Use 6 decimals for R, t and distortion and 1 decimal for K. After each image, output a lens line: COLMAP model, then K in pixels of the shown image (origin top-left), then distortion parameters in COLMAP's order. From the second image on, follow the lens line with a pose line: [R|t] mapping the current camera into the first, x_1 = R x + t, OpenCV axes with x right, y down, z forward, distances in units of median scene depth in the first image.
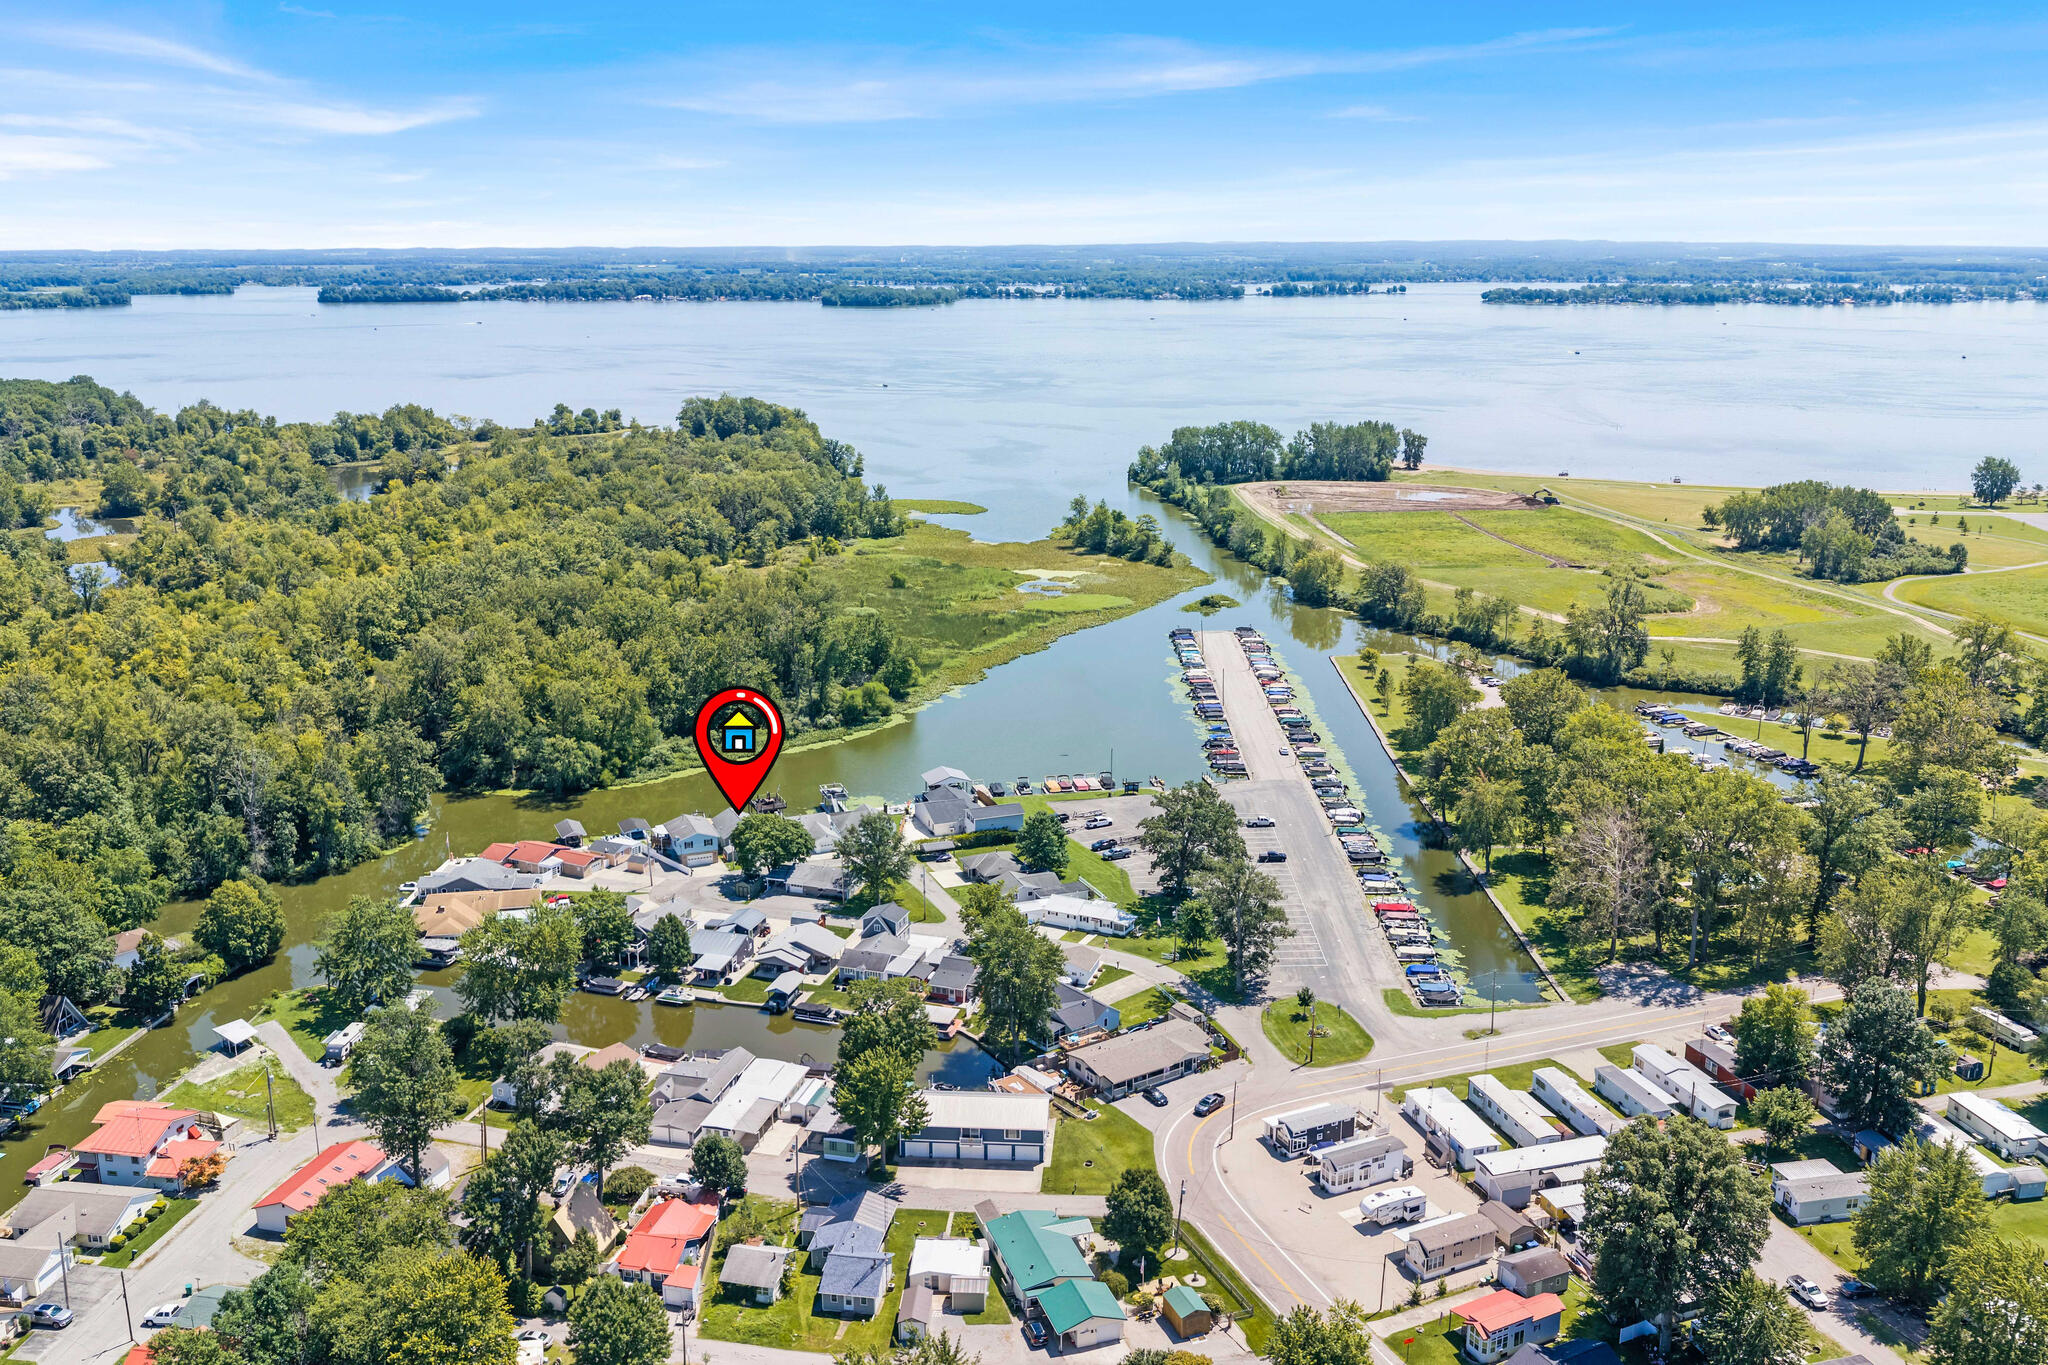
lens RADIAL K [[1657.9, 0, 1009.8], [0, 1657.9, 688.3], [0, 0, 1]] dist [0.017384, -0.036005]
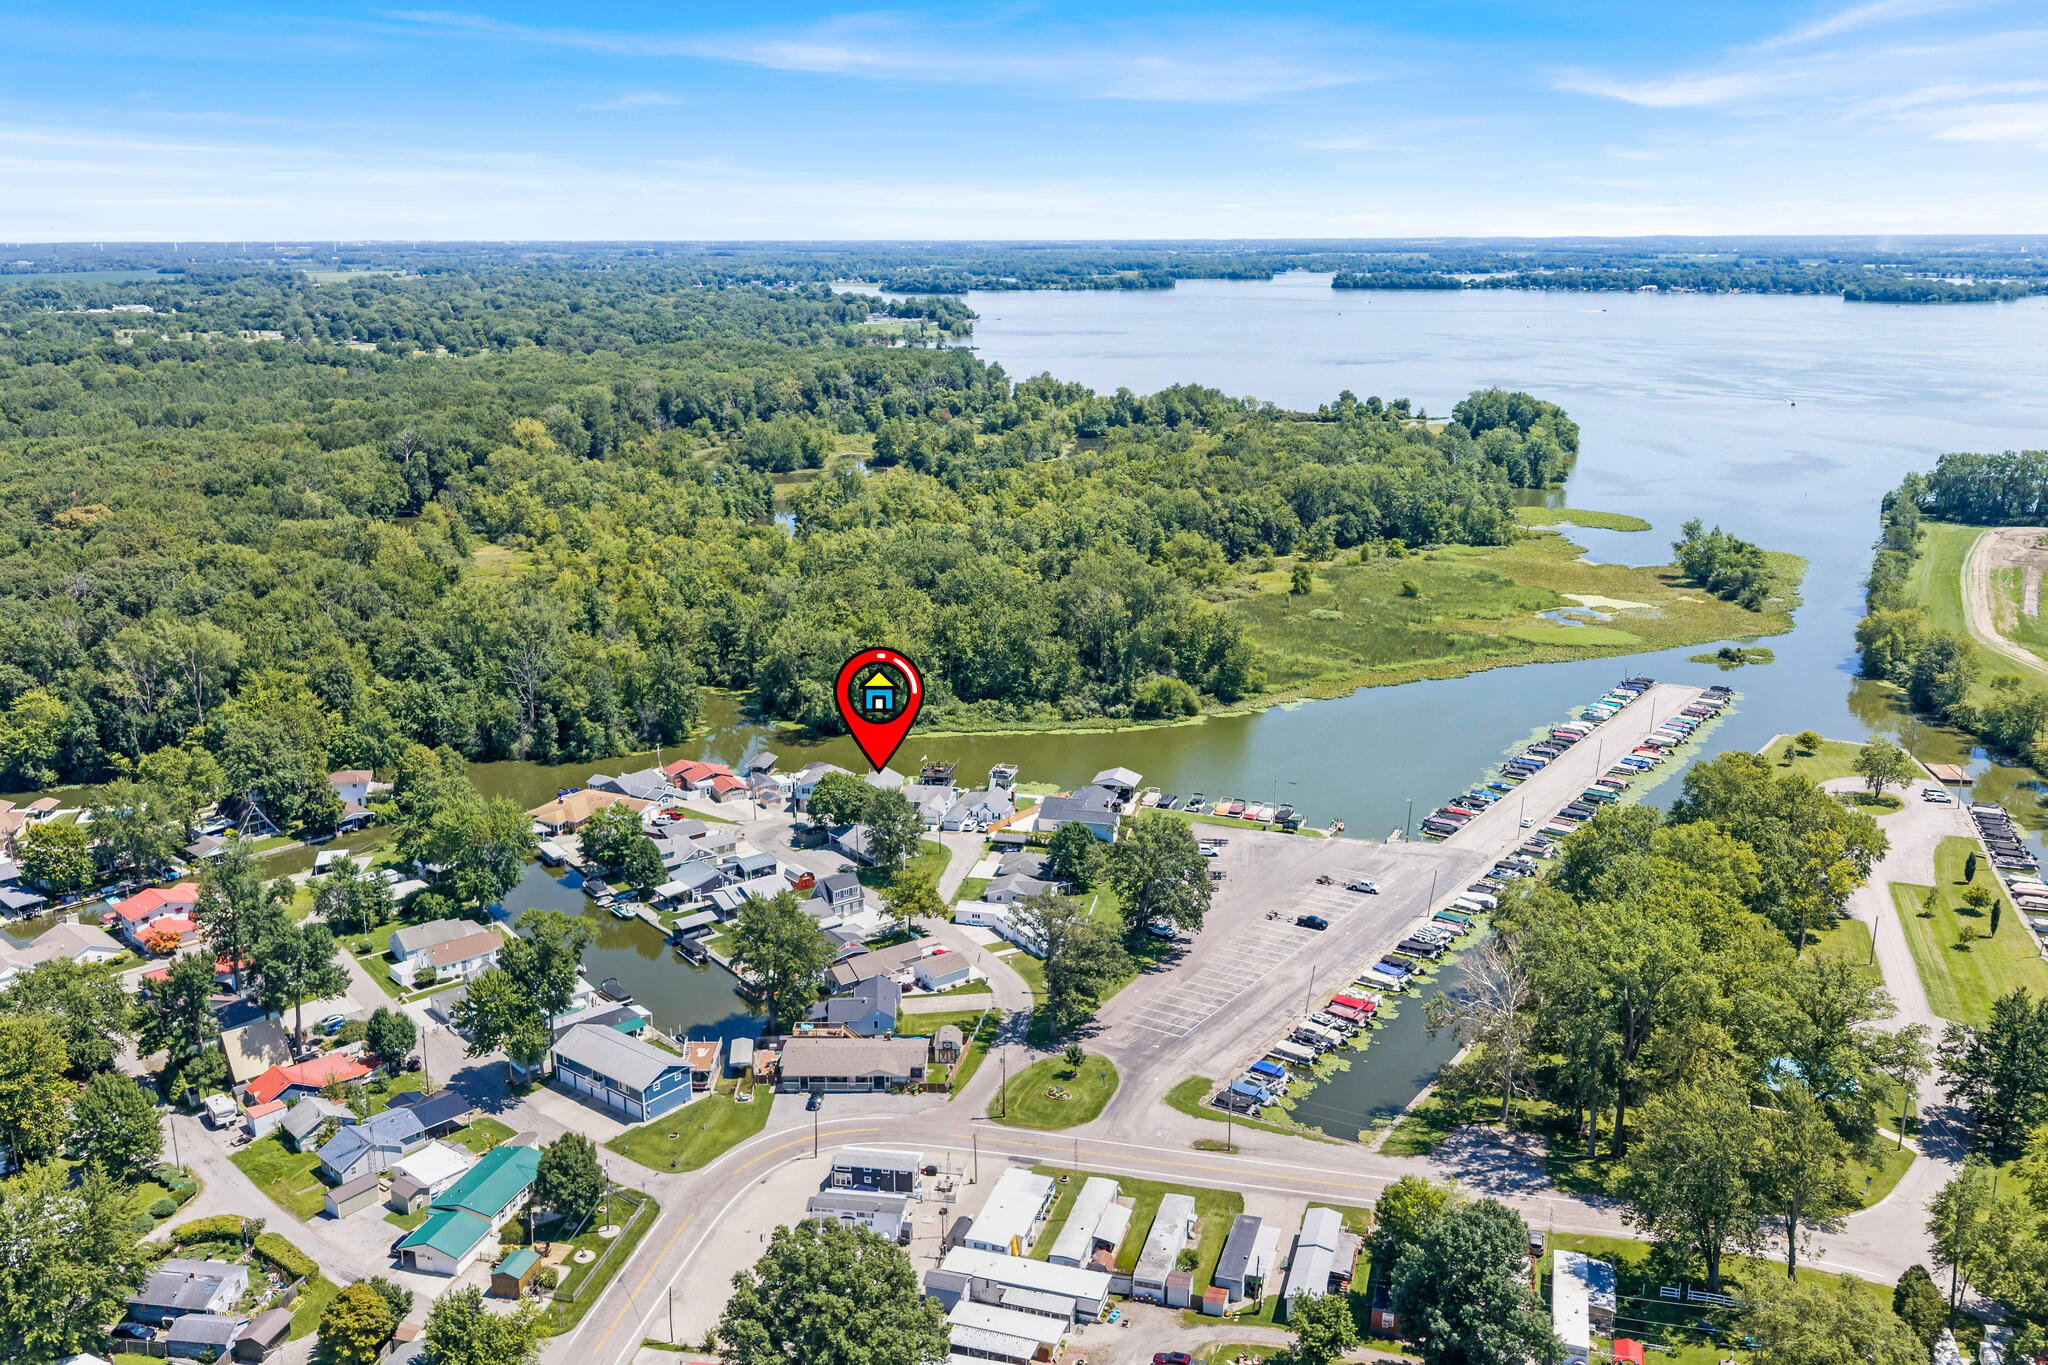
lens RADIAL K [[1657.9, 0, 1036.3], [0, 1657.9, 684.4], [0, 0, 1]] dist [0.017384, -0.036005]
pose [[0.833278, 0.143625, -0.533872, 0.136098], [-0.141382, 0.988915, 0.045370, -0.012191], [0.534470, 0.037674, 0.844347, 0.045029]]
